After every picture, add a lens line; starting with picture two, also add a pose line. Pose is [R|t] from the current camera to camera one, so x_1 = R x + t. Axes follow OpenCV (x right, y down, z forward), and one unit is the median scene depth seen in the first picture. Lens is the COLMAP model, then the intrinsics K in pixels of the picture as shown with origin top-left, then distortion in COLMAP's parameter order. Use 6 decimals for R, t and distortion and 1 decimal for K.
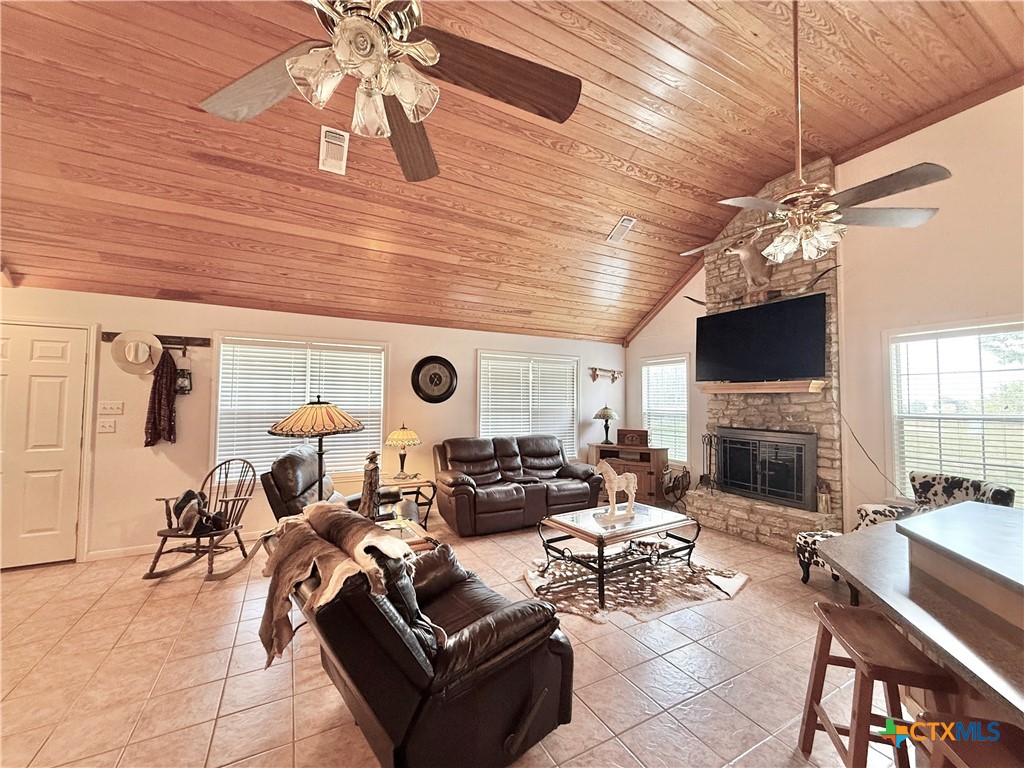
lens RADIAL K [[411.1, 0, 513.5], [0, 411.1, 384.9], [0, 0, 1]] dist [-0.000710, 0.000955]
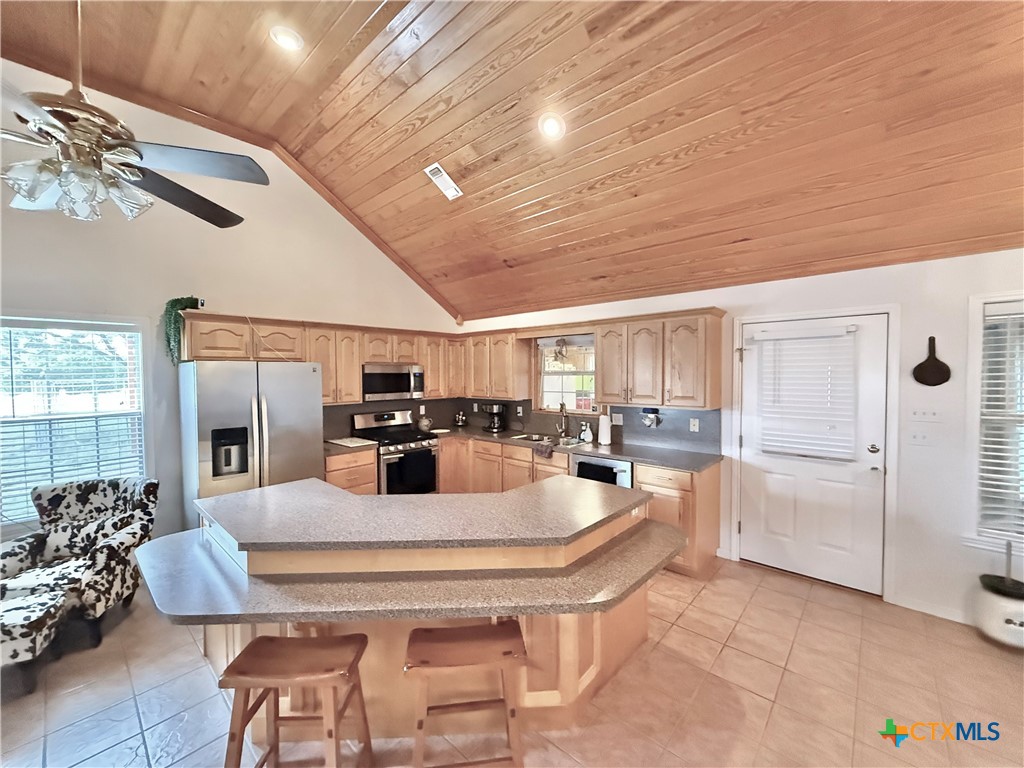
lens RADIAL K [[411.1, 0, 513.1], [0, 411.1, 382.8], [0, 0, 1]] dist [-0.000710, 0.000955]
pose [[-0.331293, -0.031275, 0.943009, -0.086631], [-0.031334, 0.999264, 0.022133, -0.035769], [-0.943007, -0.022216, -0.332029, 0.273576]]
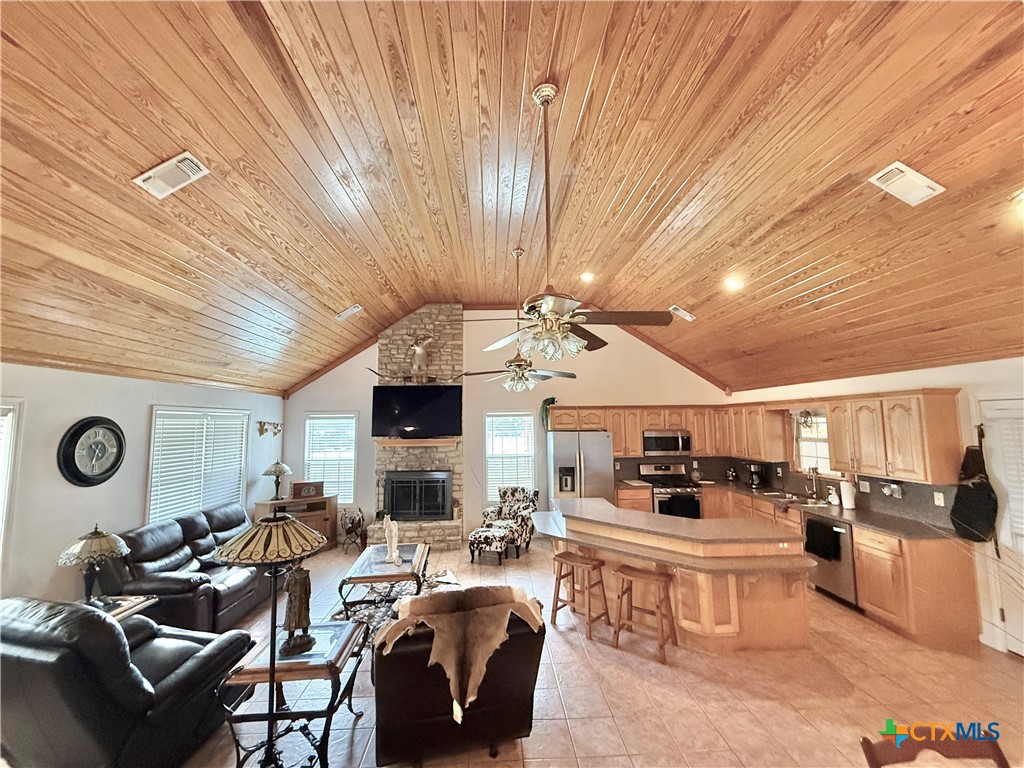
lens RADIAL K [[411.1, 0, 511.2], [0, 411.1, 387.3], [0, 0, 1]] dist [-0.000710, 0.000955]
pose [[0.432874, 0.064898, 0.899115, -0.563250], [-0.020722, 0.997858, -0.062049, -0.099487], [-0.901216, 0.008228, 0.433292, 0.078639]]
